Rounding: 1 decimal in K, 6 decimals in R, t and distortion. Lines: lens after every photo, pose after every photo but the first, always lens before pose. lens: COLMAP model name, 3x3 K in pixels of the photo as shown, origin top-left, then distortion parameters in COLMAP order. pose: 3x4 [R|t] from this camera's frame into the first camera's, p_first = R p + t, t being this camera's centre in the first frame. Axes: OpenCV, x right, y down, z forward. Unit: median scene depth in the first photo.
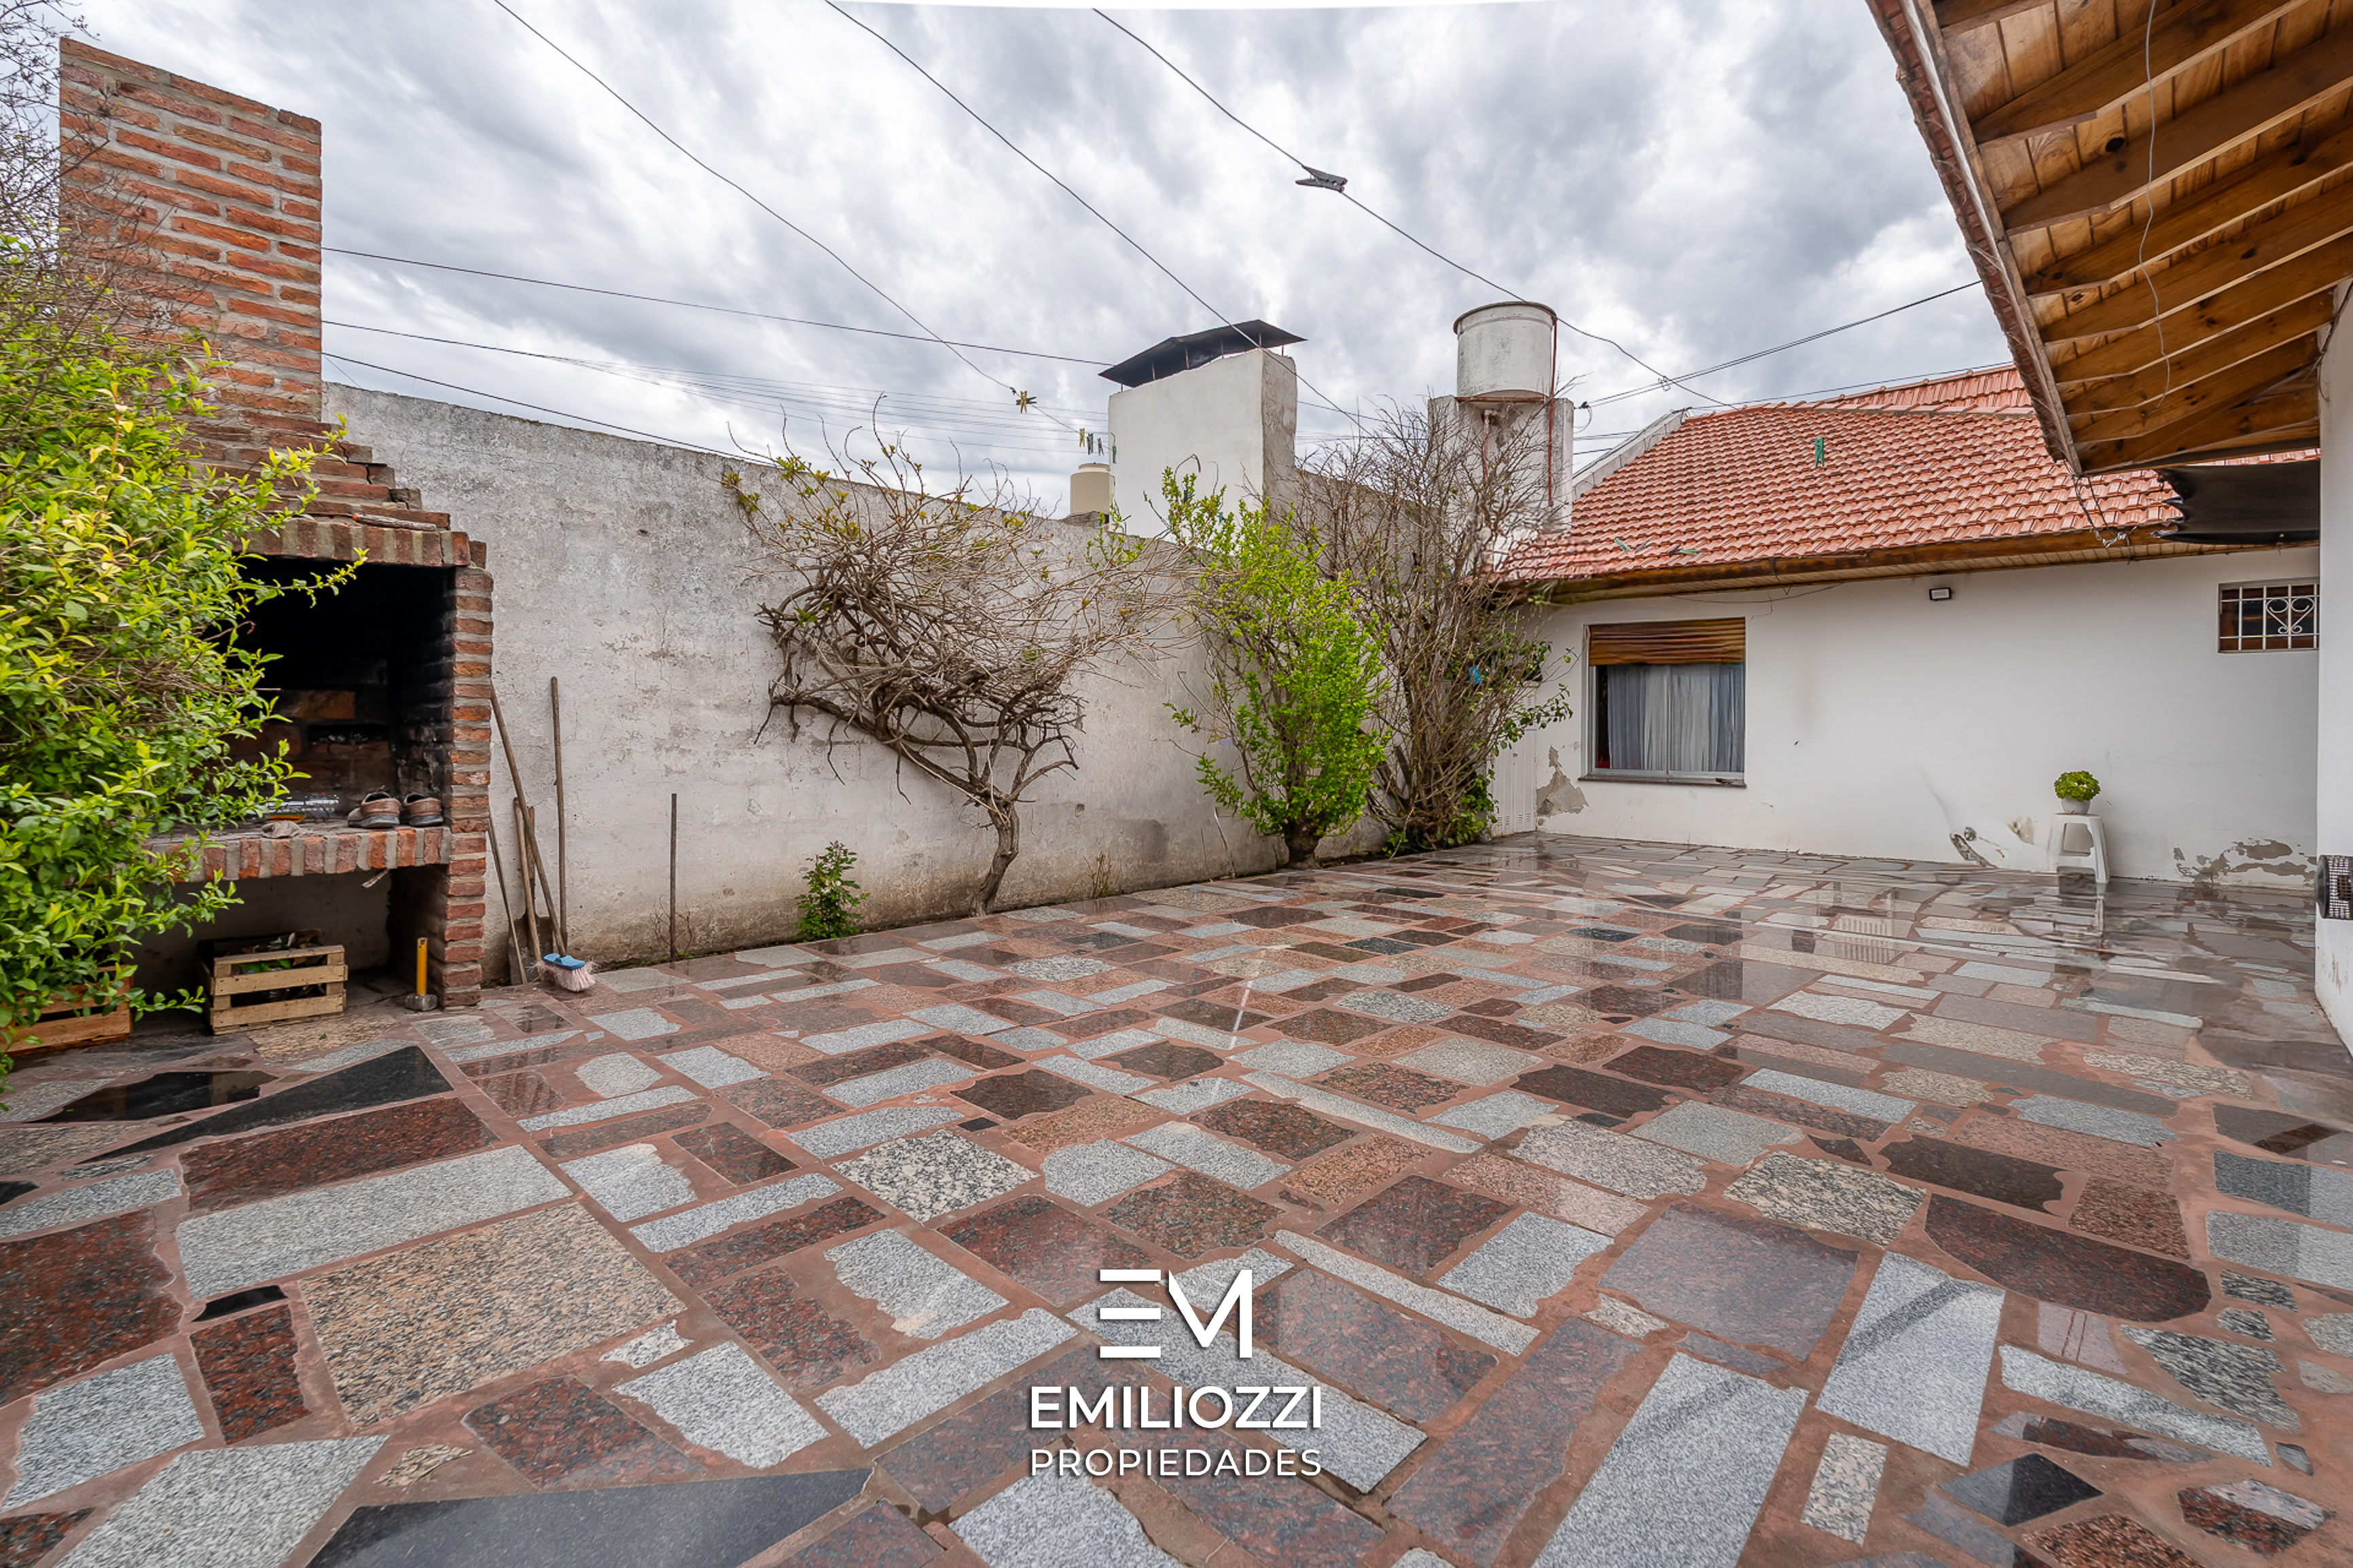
lens RADIAL K [[1050.0, 0, 1177.0], [0, 1050.0, 689.4], [0, 0, 1]] dist [-0.000476, -0.000165]
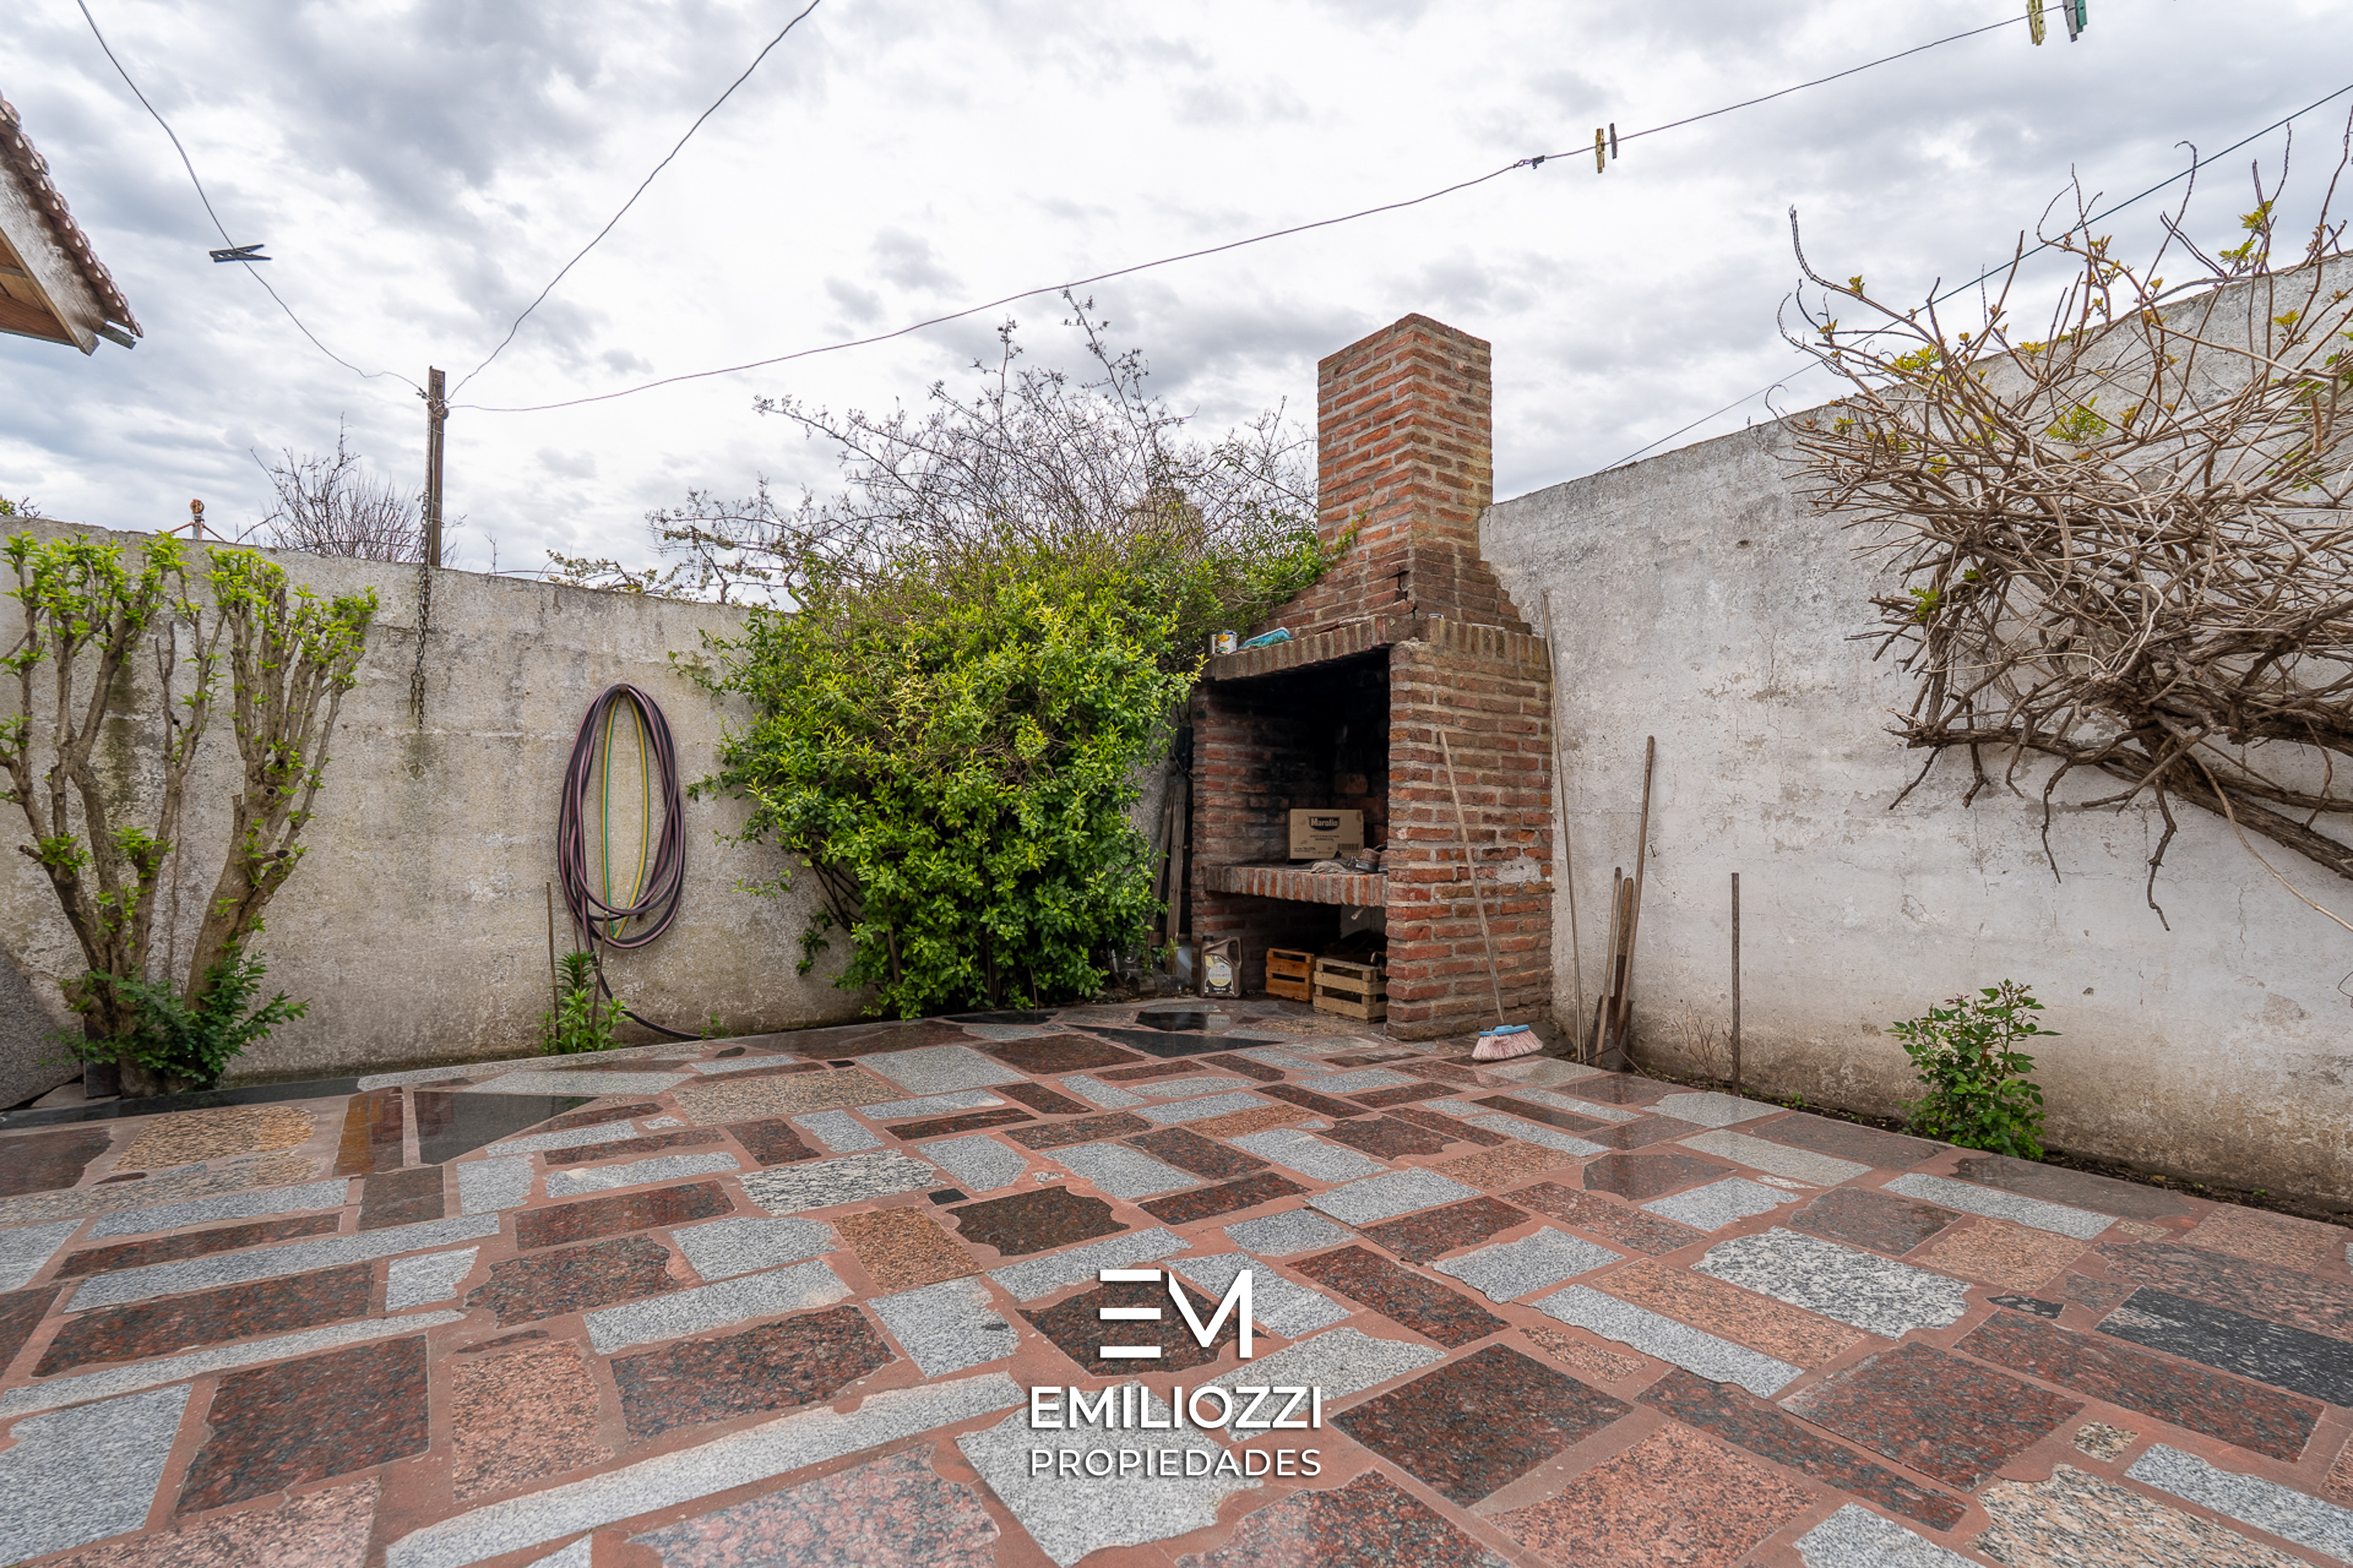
lens RADIAL K [[1063.4, 0, 1176.5], [0, 1063.4, 784.0], [0, 0, 1]] dist [-0.001654, -0.000093]
pose [[-0.194519, -0.051922, -0.979524, 0.622763], [0.021575, 0.998130, -0.057192, 0.120860], [0.980661, -0.032258, -0.193035, 1.299538]]
